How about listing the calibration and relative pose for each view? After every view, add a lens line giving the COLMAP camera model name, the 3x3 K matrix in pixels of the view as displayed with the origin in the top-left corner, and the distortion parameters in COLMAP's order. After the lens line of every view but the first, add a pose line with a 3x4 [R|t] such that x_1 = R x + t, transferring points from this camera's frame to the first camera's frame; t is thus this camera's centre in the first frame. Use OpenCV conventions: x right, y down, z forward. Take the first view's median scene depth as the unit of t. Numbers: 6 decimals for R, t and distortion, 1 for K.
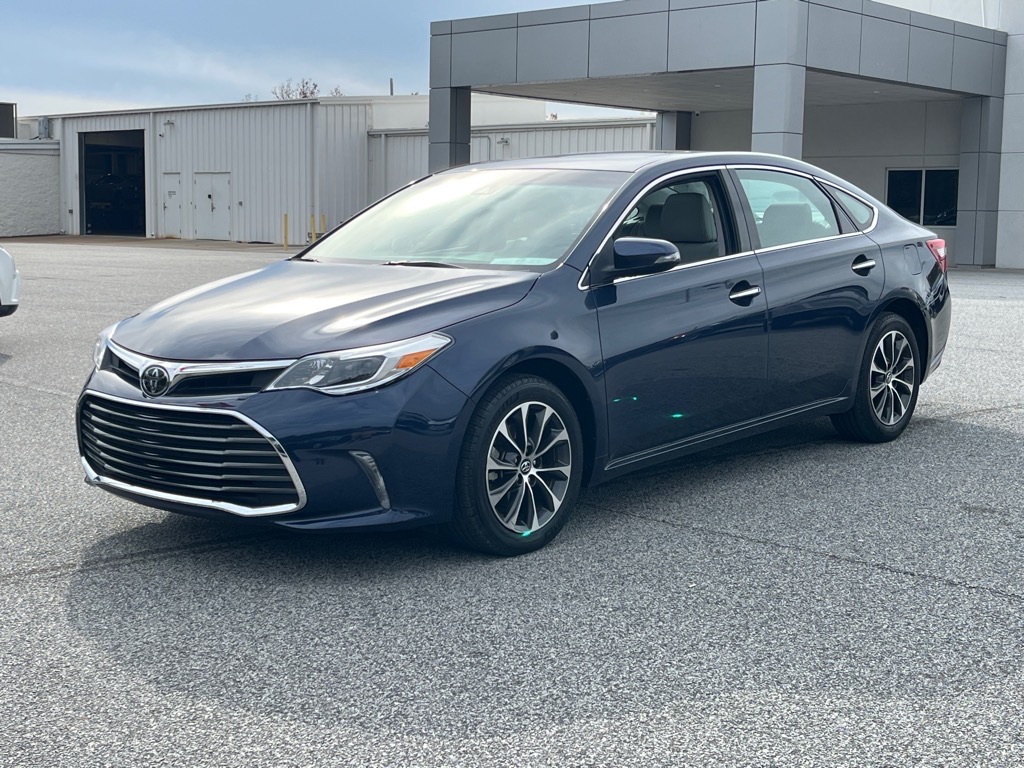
lens RADIAL K [[1448.1, 0, 512.0], [0, 1448.1, 384.0], [0, 0, 1]] dist [0.057979, -0.053557]
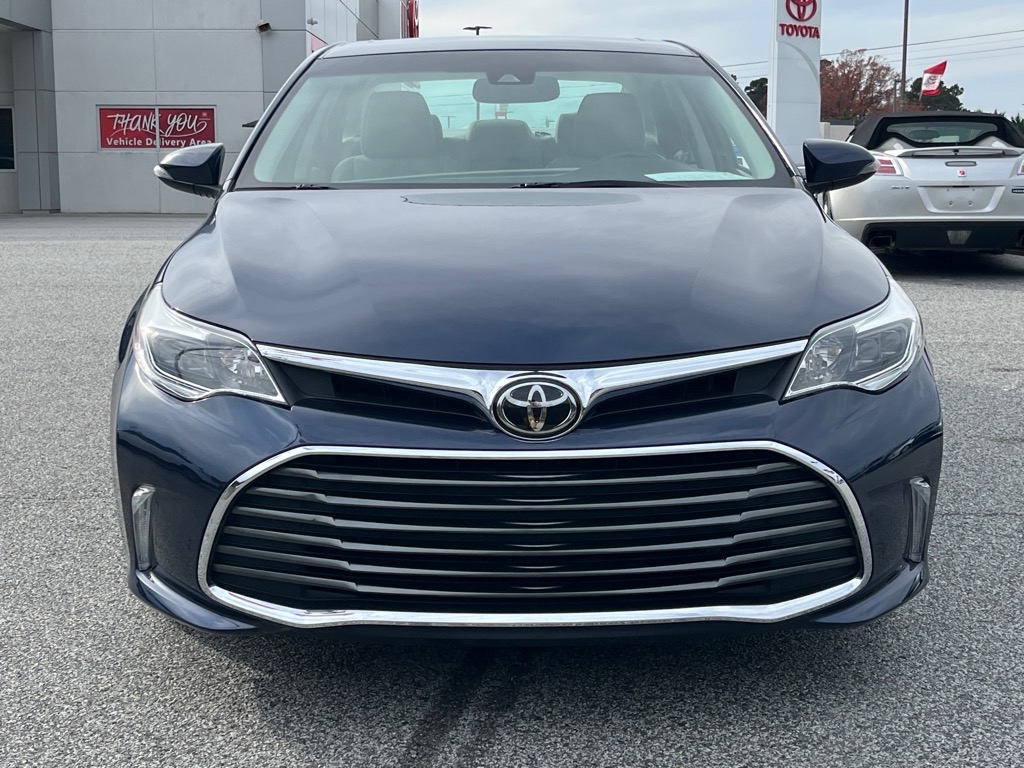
lens RADIAL K [[1448.1, 0, 512.0], [0, 1448.1, 384.0], [0, 0, 1]] dist [0.057979, -0.053557]
pose [[0.747349, -0.114249, 0.654536, -0.620433], [0.091535, 0.993416, 0.068886, -0.050091], [-0.658096, 0.008431, 0.752886, 0.633586]]
